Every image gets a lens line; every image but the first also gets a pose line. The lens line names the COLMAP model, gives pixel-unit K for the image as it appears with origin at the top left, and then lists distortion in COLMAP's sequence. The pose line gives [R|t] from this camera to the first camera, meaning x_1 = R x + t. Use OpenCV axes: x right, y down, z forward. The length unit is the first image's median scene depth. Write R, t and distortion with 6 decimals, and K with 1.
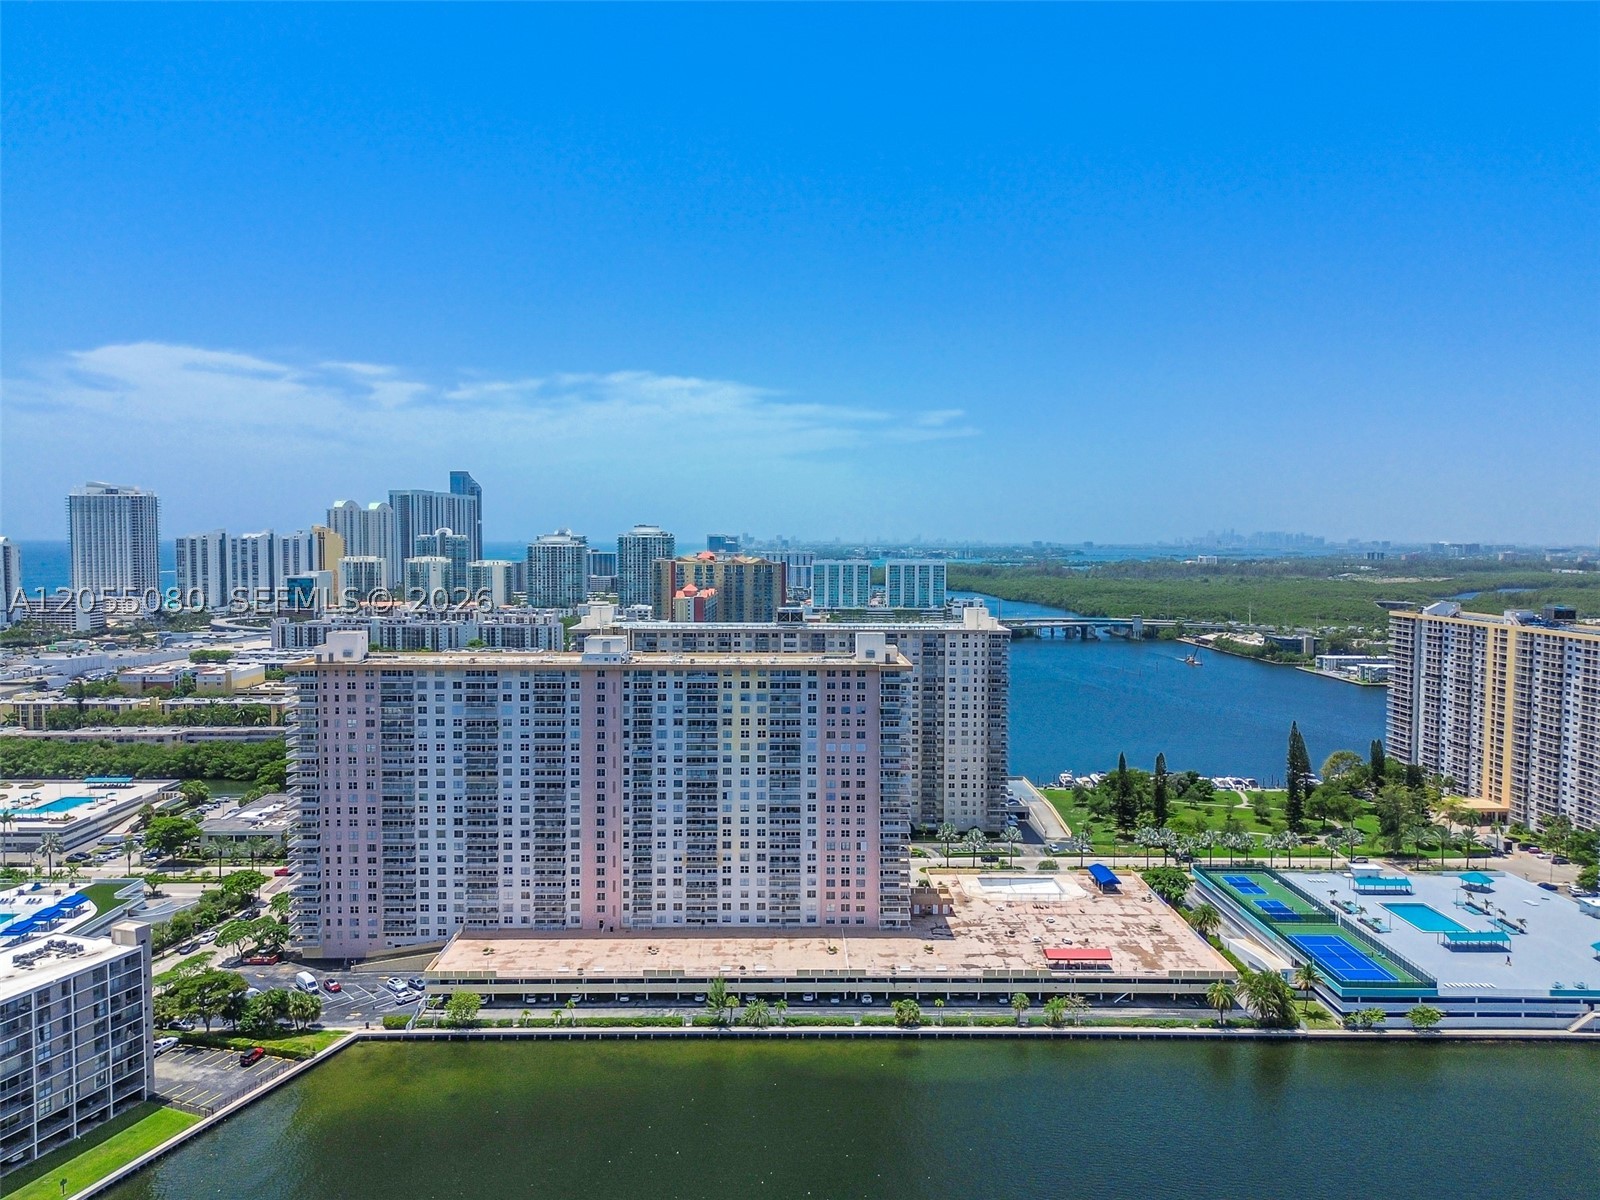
lens RADIAL K [[1142.8, 0, 803.5], [0, 1142.8, 587.1], [0, 0, 1]] dist [0.076764, -0.072534]
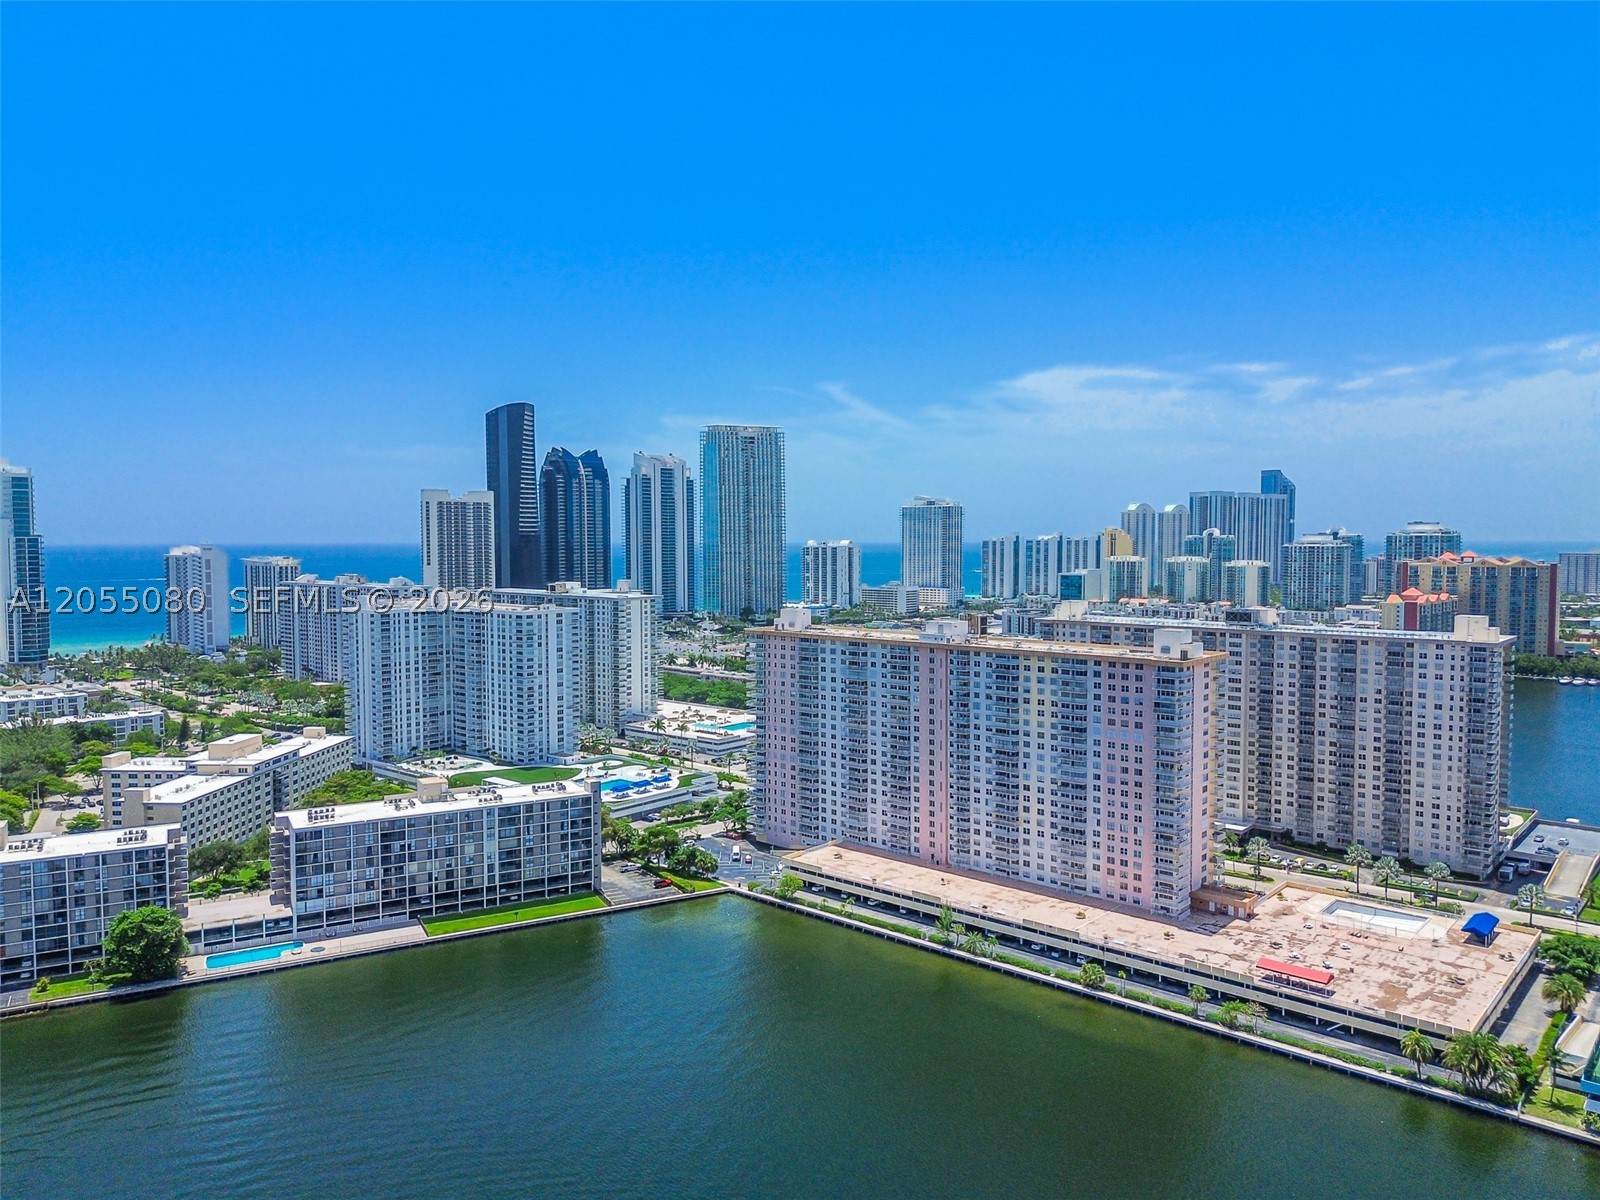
lens RADIAL K [[1142.8, 0, 797.9], [0, 1142.8, 593.3], [0, 0, 1]] dist [0.076764, -0.072534]
pose [[0.742437, 0.028075, -0.669328, 0.519173], [-0.024659, 0.999590, 0.014575, 0.001153], [0.669462, 0.005684, 0.742825, 0.007184]]
